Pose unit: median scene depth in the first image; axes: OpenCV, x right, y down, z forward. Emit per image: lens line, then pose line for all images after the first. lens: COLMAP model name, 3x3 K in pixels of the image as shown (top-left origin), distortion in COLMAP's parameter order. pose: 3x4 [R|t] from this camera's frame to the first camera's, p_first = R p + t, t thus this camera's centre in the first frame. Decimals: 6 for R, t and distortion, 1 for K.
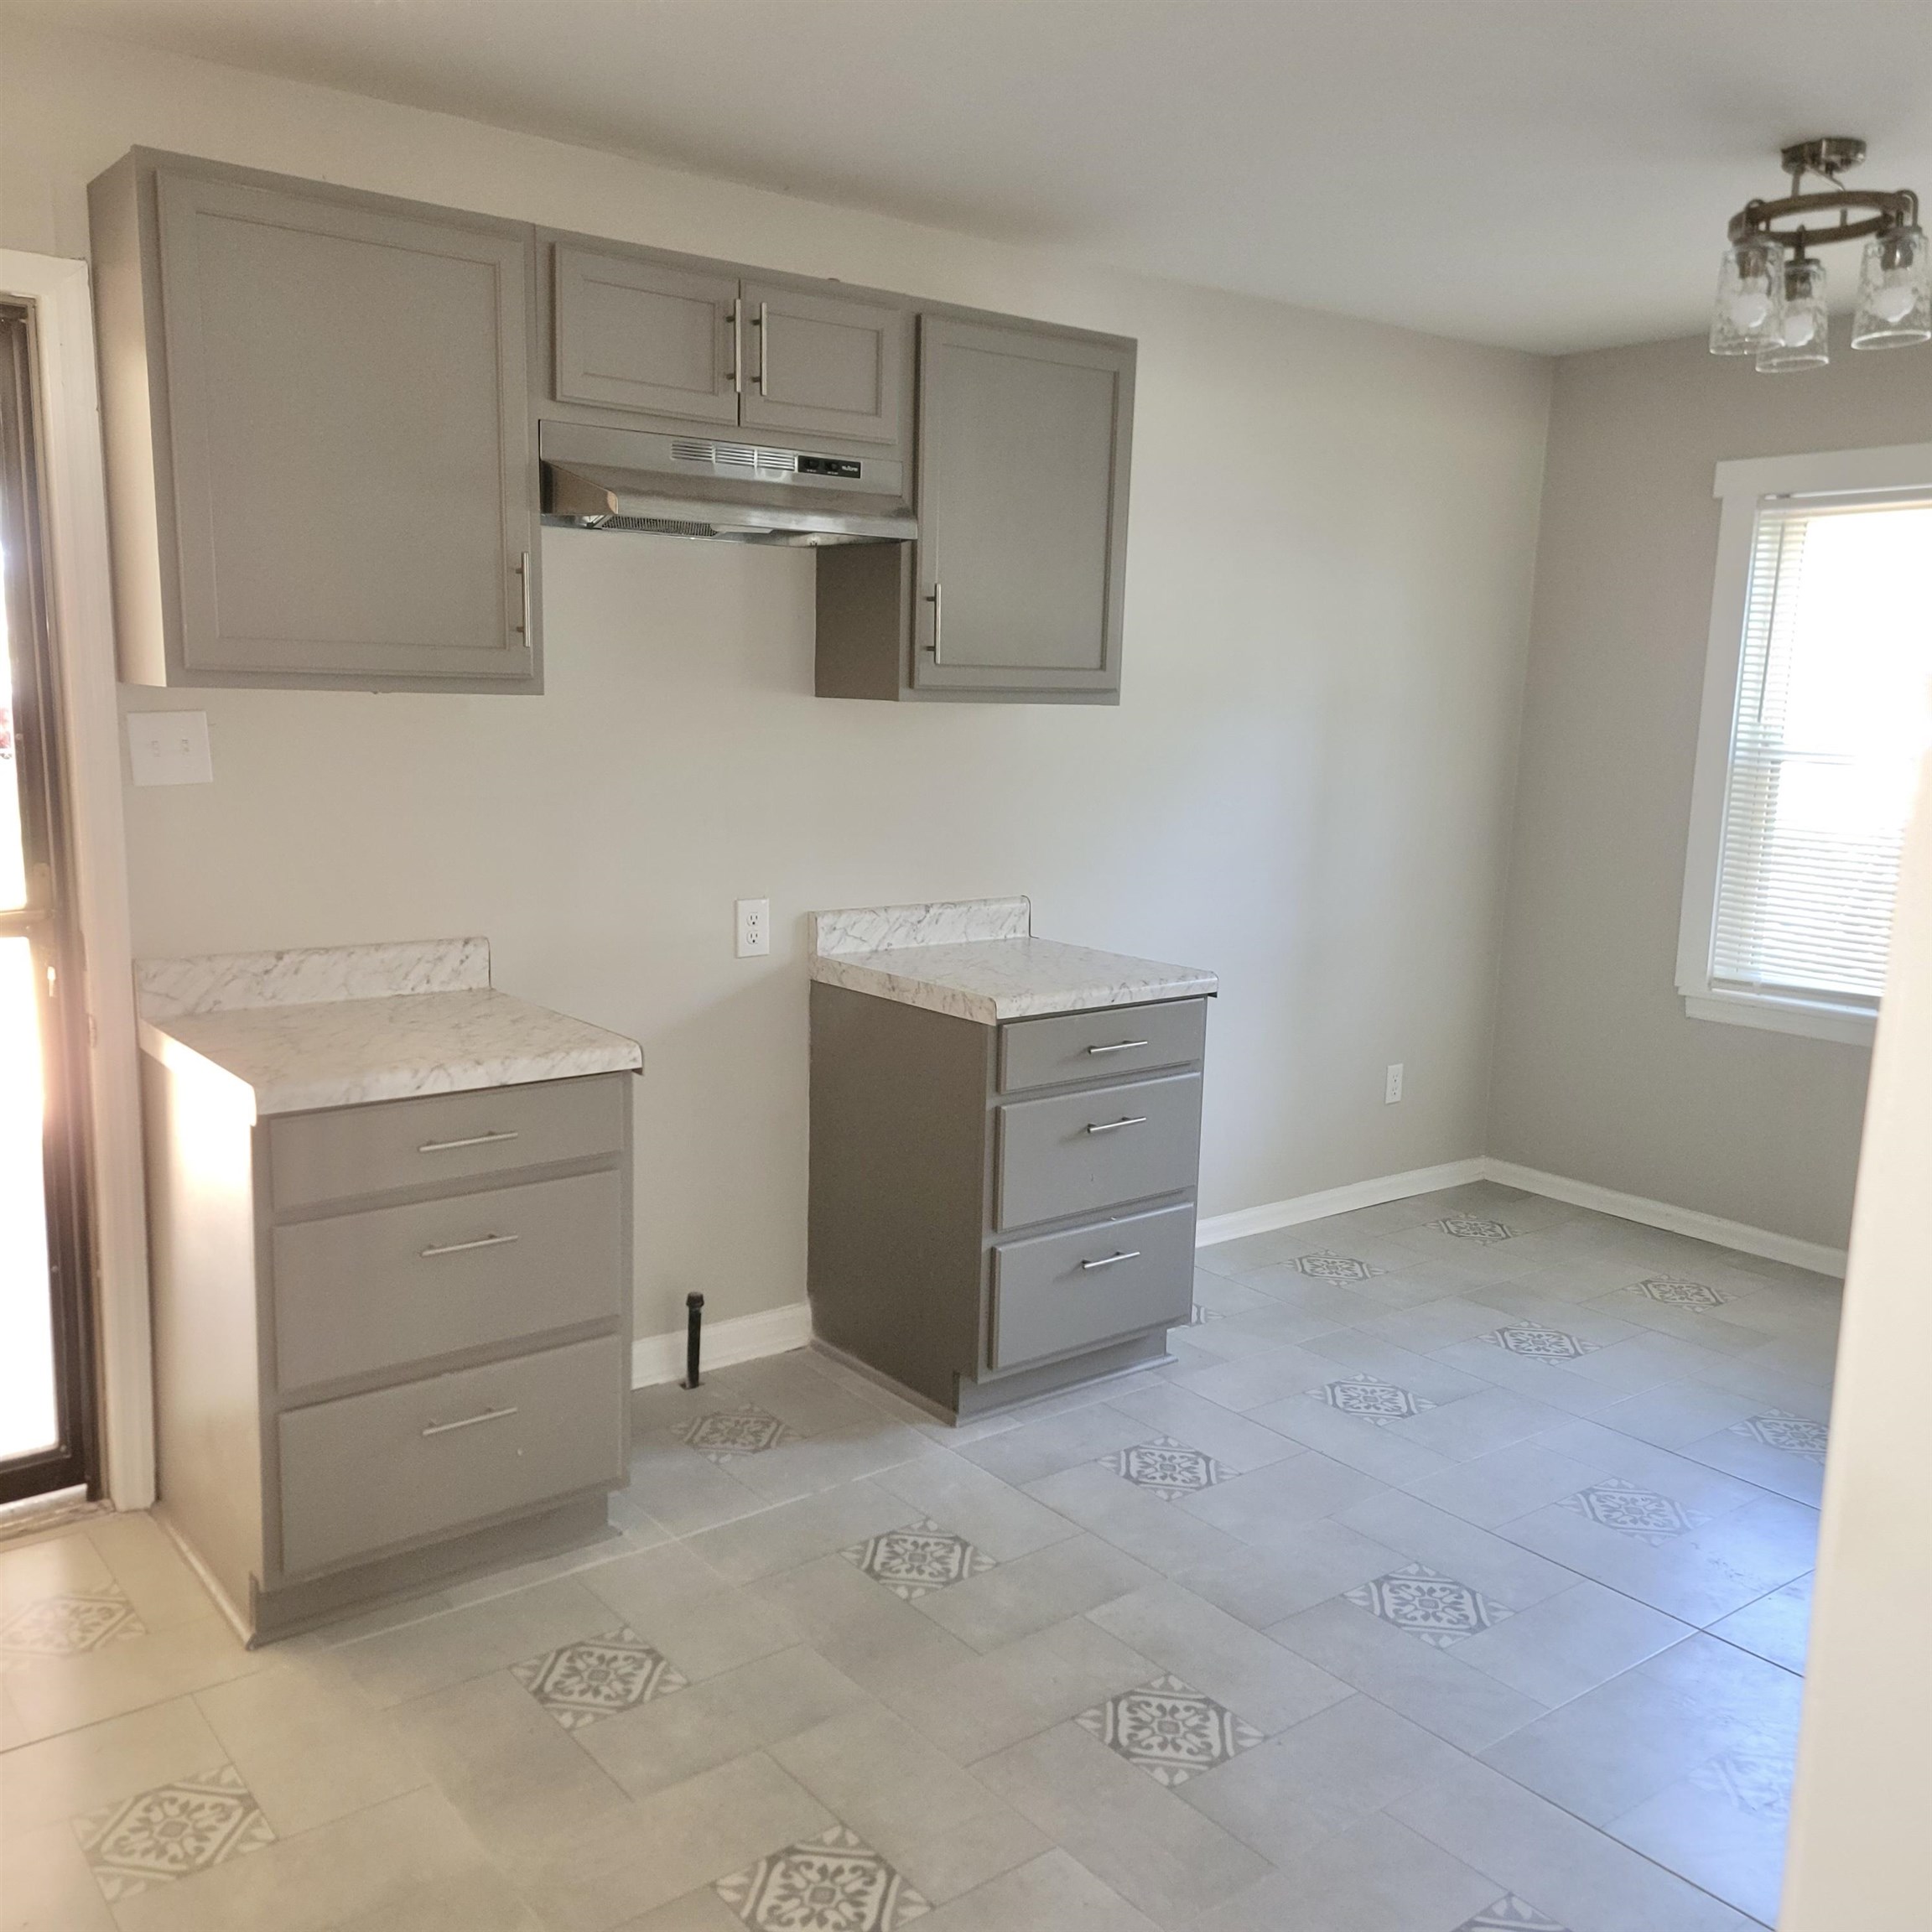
lens RADIAL K [[1766.2, 0, 970.9], [0, 1766.2, 962.8], [0, 0, 1]] dist [0.023134, 0.000000]
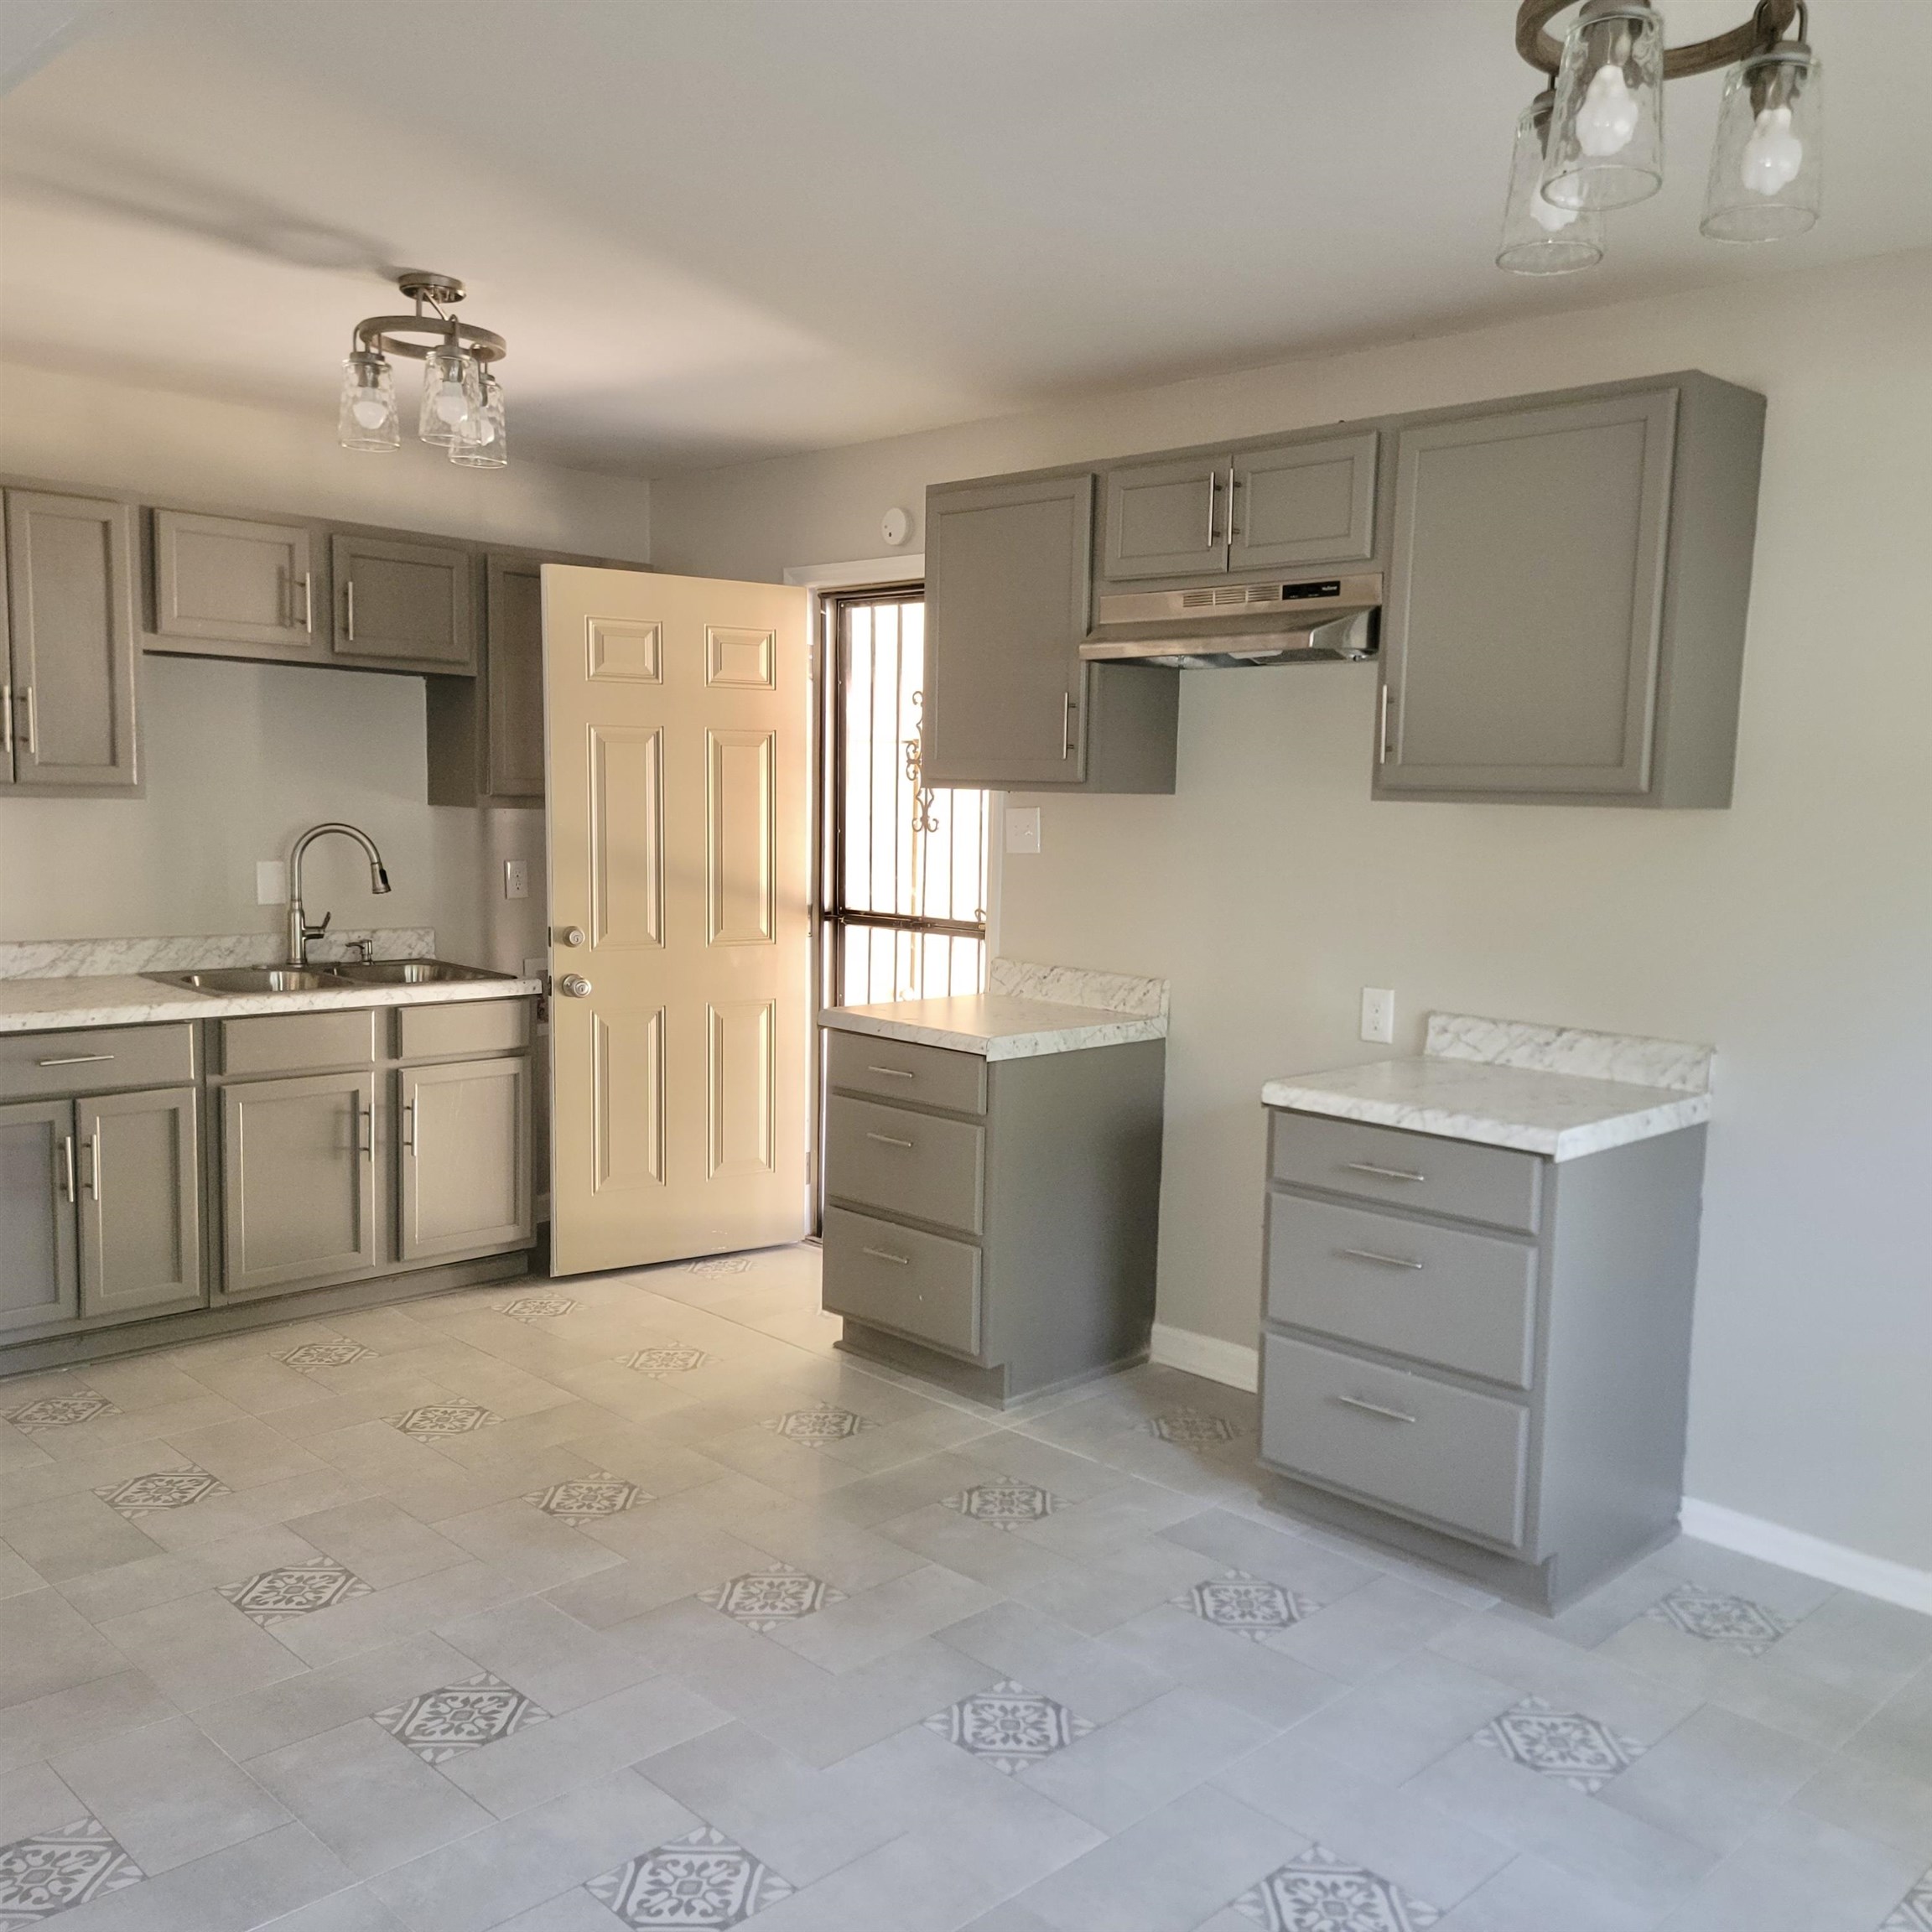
lens RADIAL K [[1766.2, 0, 970.6], [0, 1766.2, 969.2], [0, 0, 1]] dist [0.023134, 0.000000]
pose [[0.093031, 0.090612, -0.991531, 0.917614], [-0.163816, 0.983672, 0.074524, -0.086925], [0.982094, 0.155496, 0.106356, 0.645553]]
